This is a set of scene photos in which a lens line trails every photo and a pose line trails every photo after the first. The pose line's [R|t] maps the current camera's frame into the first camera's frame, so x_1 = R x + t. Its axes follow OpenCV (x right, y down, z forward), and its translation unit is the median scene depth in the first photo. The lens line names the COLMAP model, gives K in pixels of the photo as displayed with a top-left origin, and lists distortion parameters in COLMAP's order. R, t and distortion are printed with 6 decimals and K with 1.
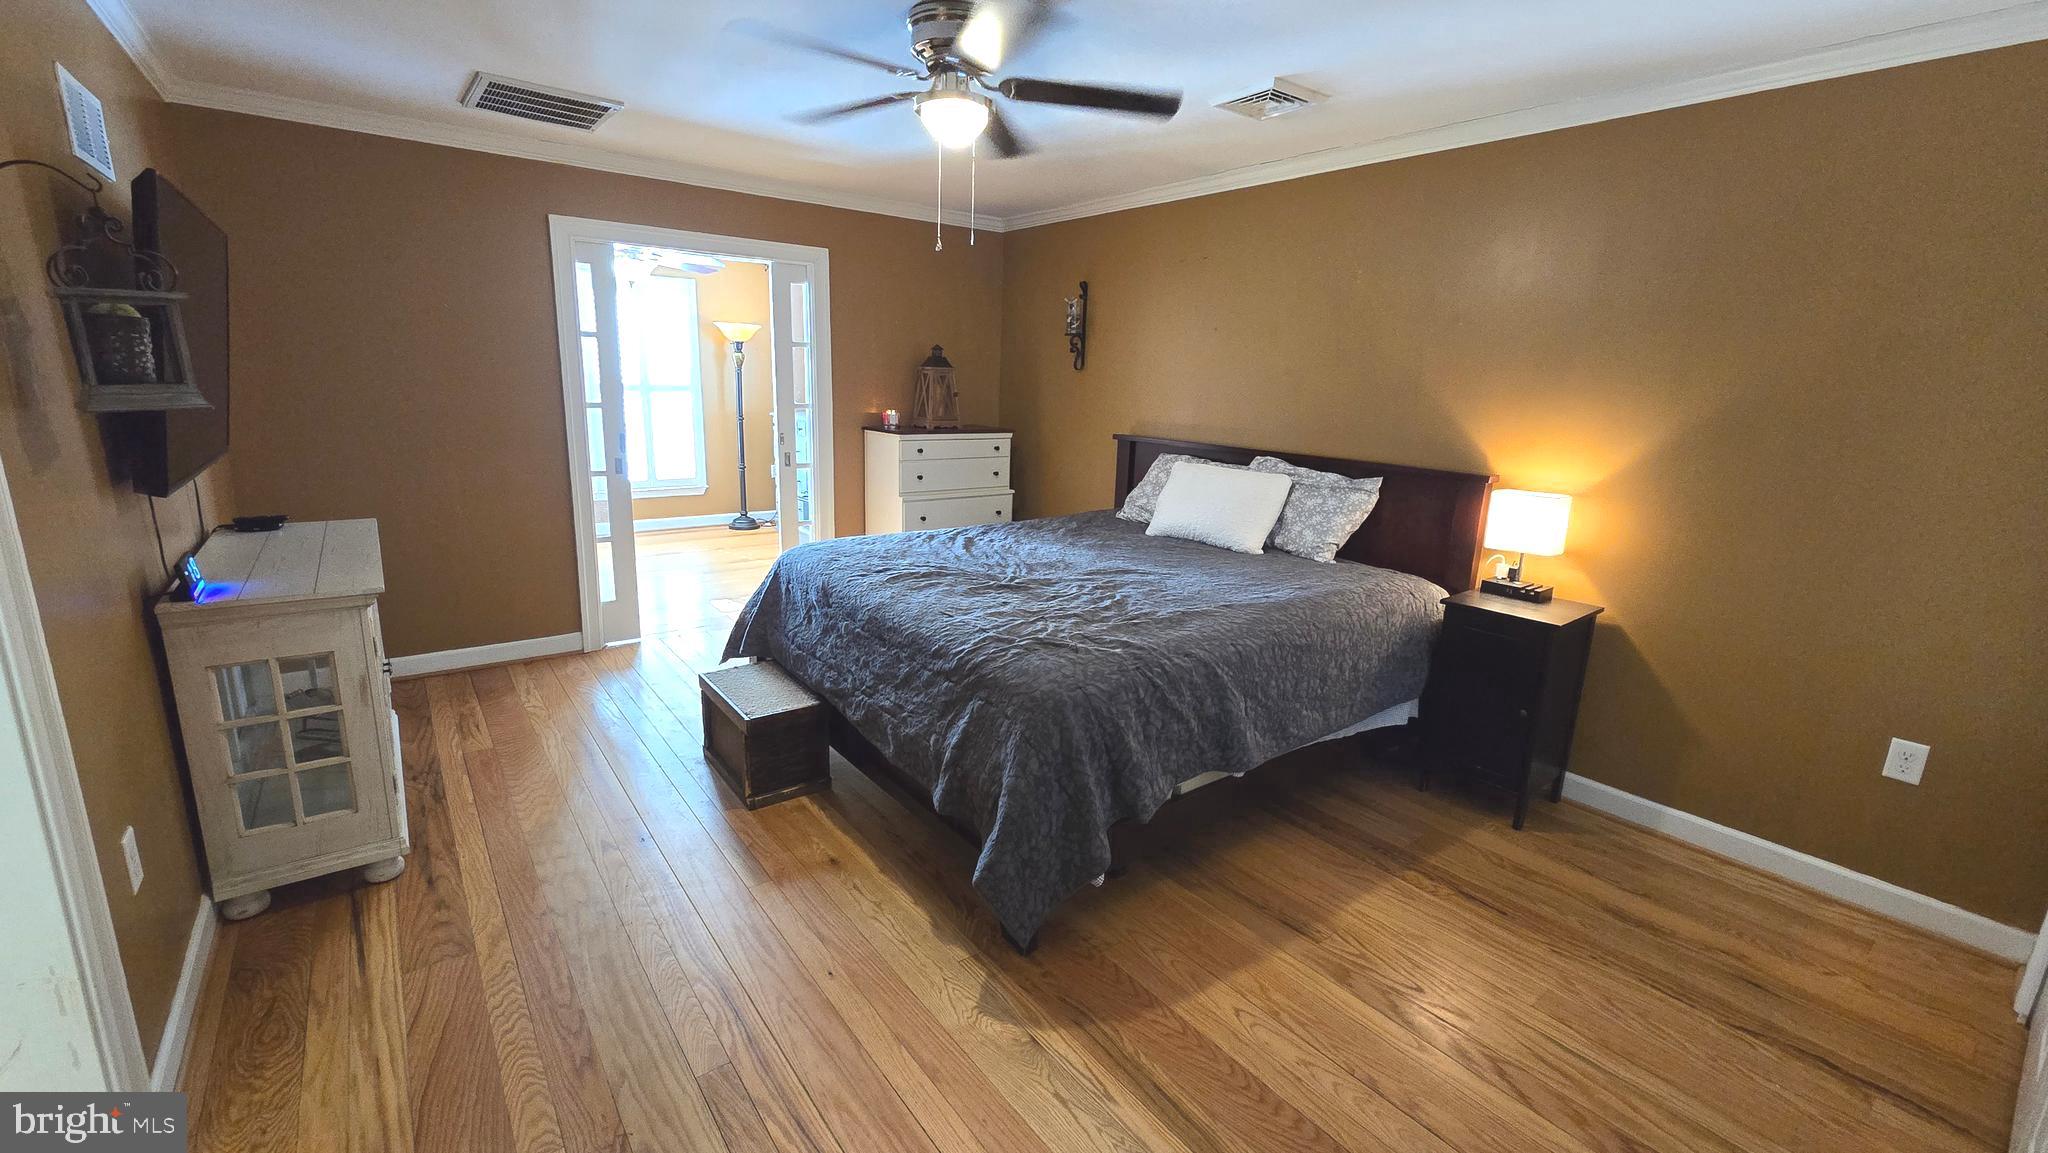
lens RADIAL K [[838.2, 0, 1020.5], [0, 838.2, 572.7], [0, 0, 1]] dist [0.002291, -0.000579]
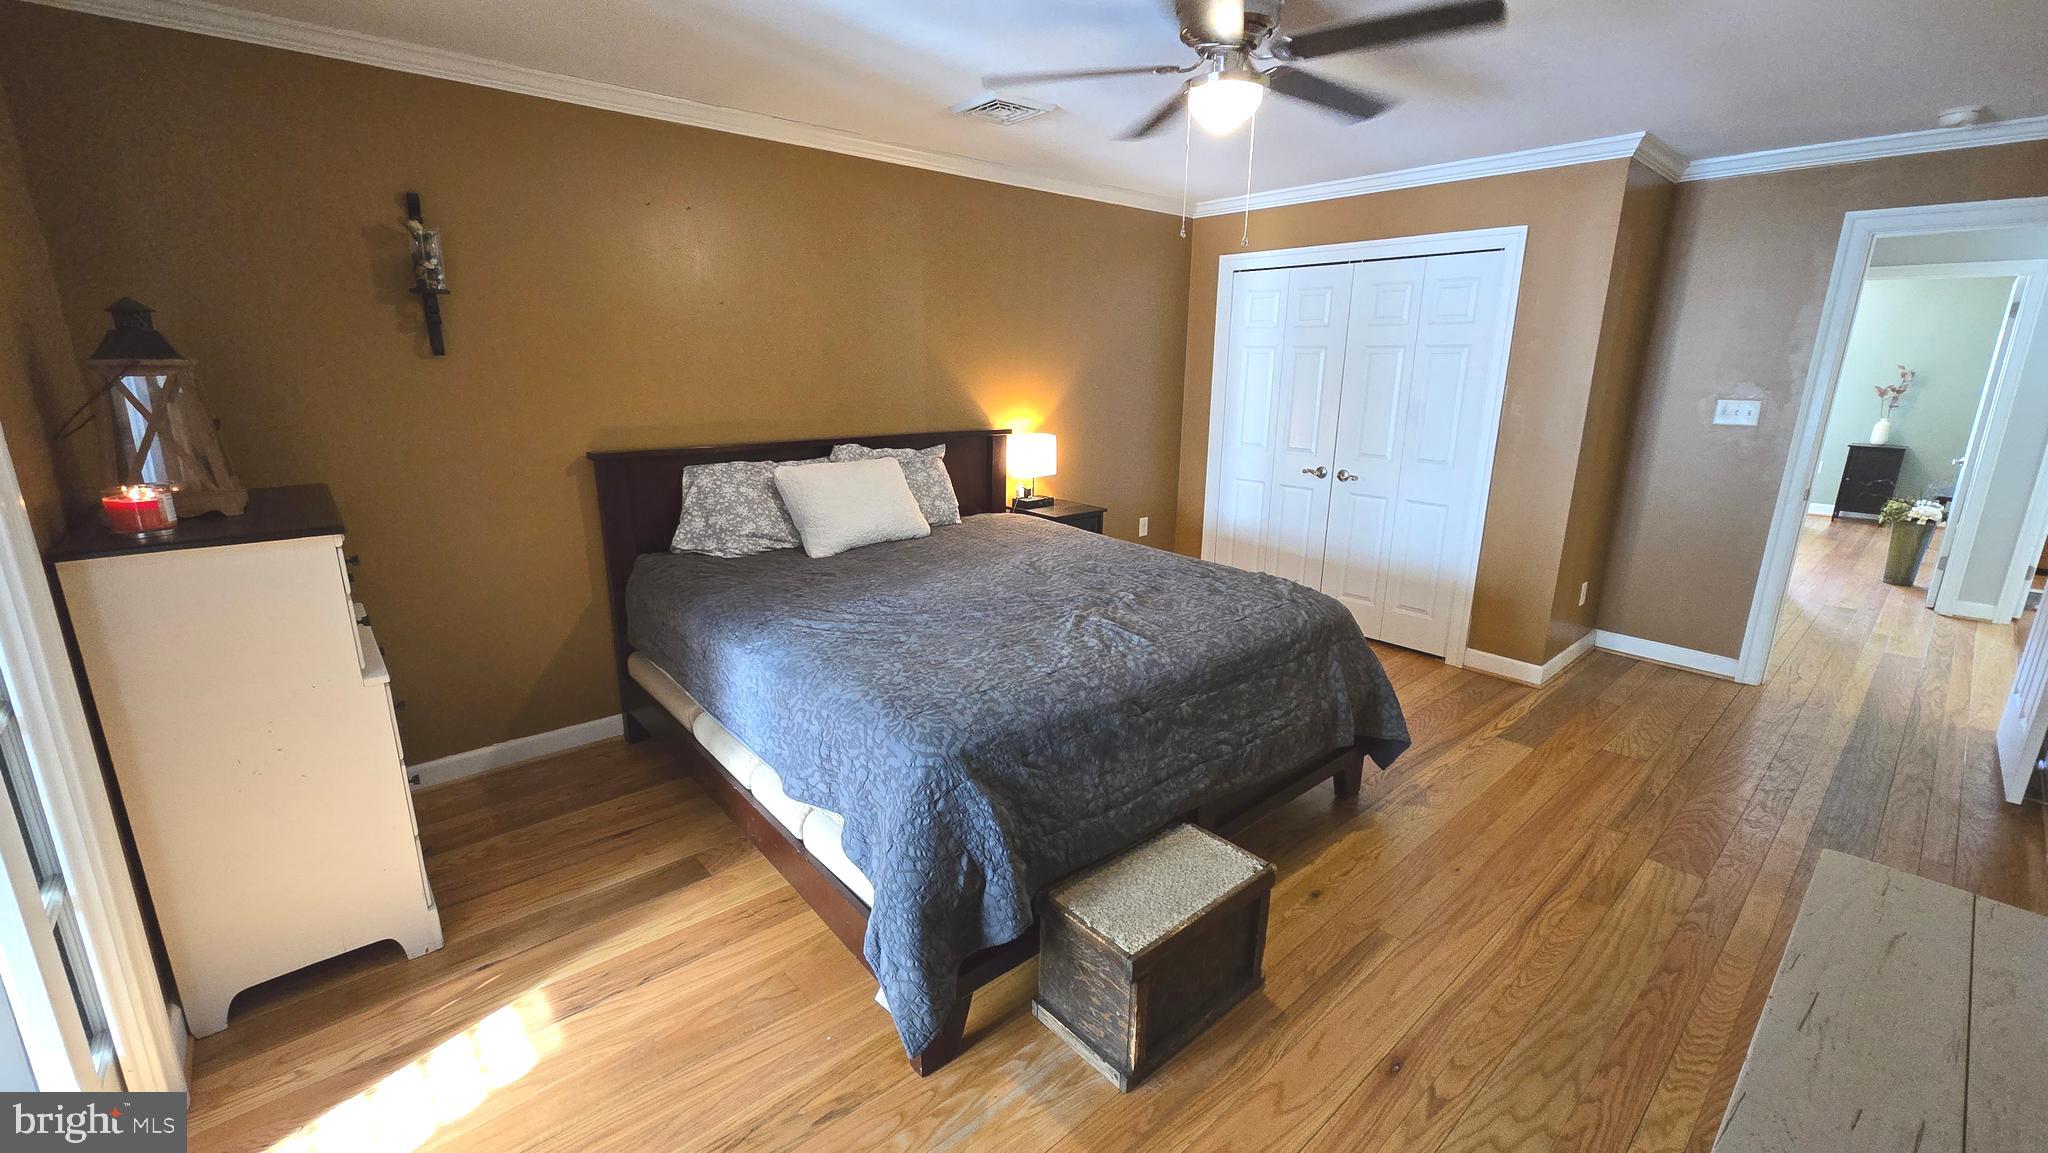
lens RADIAL K [[831.6, 0, 1024.0], [0, 831.6, 576.5], [0, 0, 1]] dist [-0.001818, -0.000380]
pose [[-0.065381, -0.283420, 0.956765, -0.912522], [0.222046, 0.930644, 0.290856, -0.309887], [-0.972842, 0.231462, 0.002086, 1.124689]]
